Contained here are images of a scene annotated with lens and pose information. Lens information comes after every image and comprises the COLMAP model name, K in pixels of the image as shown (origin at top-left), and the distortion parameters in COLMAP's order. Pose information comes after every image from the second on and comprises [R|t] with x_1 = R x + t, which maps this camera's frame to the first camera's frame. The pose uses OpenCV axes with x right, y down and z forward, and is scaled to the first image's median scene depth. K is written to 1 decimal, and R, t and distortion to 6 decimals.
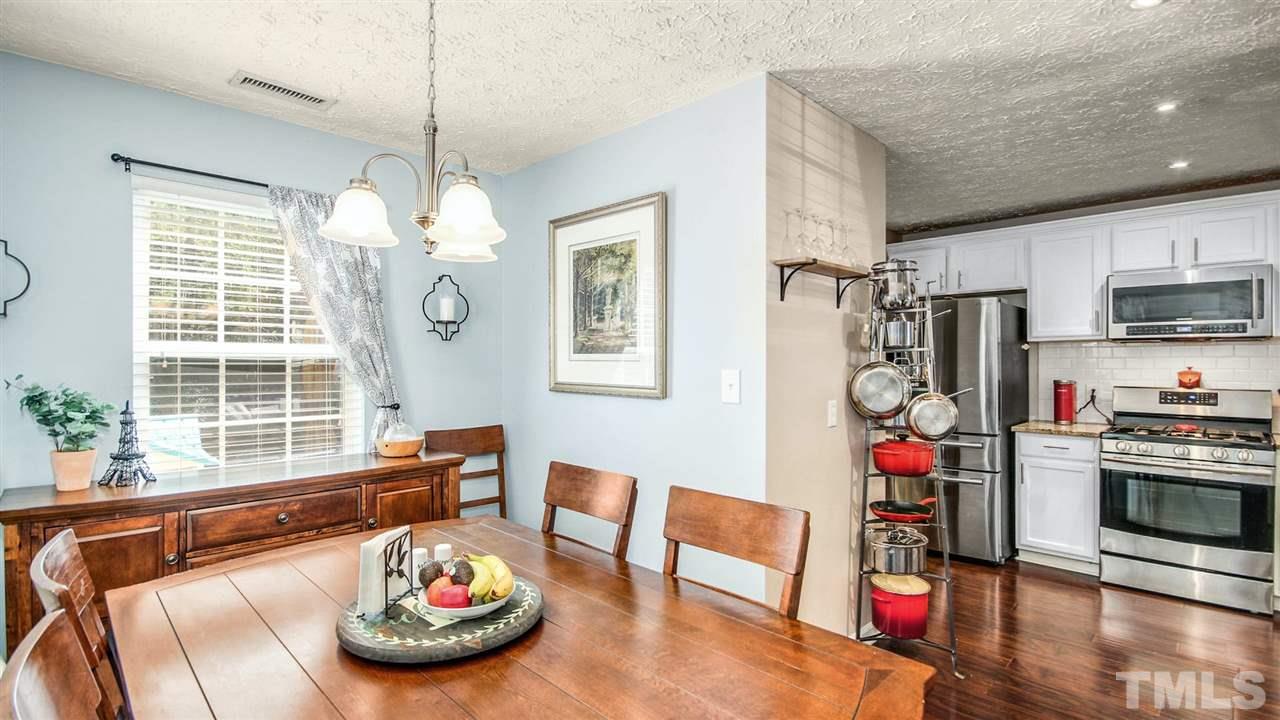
lens RADIAL K [[606.1, 0, 640.0], [0, 606.1, 360.0], [0, 0, 1]] dist [0.014553, -0.000309]
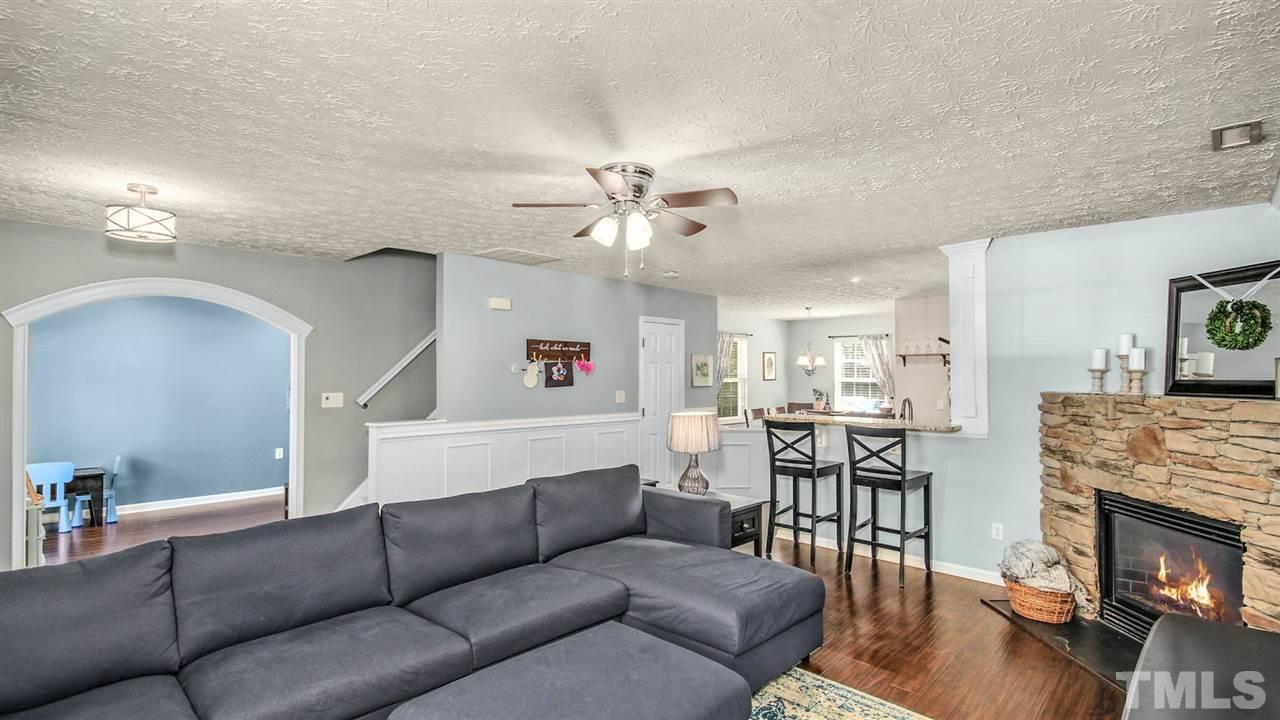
lens RADIAL K [[594.1, 0, 642.1], [0, 594.1, 370.9], [0, 0, 1]] dist [-0.003170, -0.000593]
pose [[0.019133, -0.004623, -0.999806, 2.830875], [-0.004043, 0.999981, -0.004701, -0.047173], [0.999809, 0.004132, 0.019114, -0.368417]]
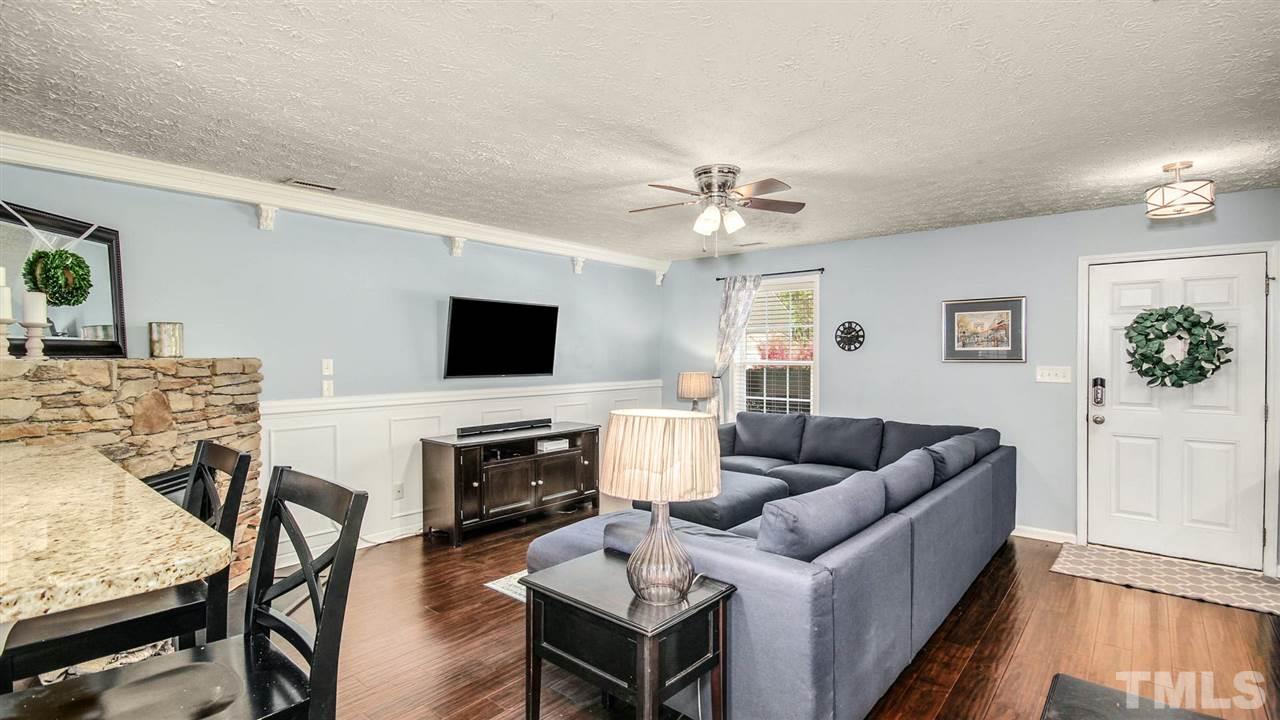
lens RADIAL K [[614.5, 0, 635.9], [0, 614.5, 361.0], [0, 0, 1]] dist [0.014858, -0.017192]
pose [[-0.053502, -0.010293, 0.998515, 0.695882], [-0.005660, 0.999934, 0.010005, -0.019652], [-0.998552, -0.005116, -0.053557, -0.157998]]
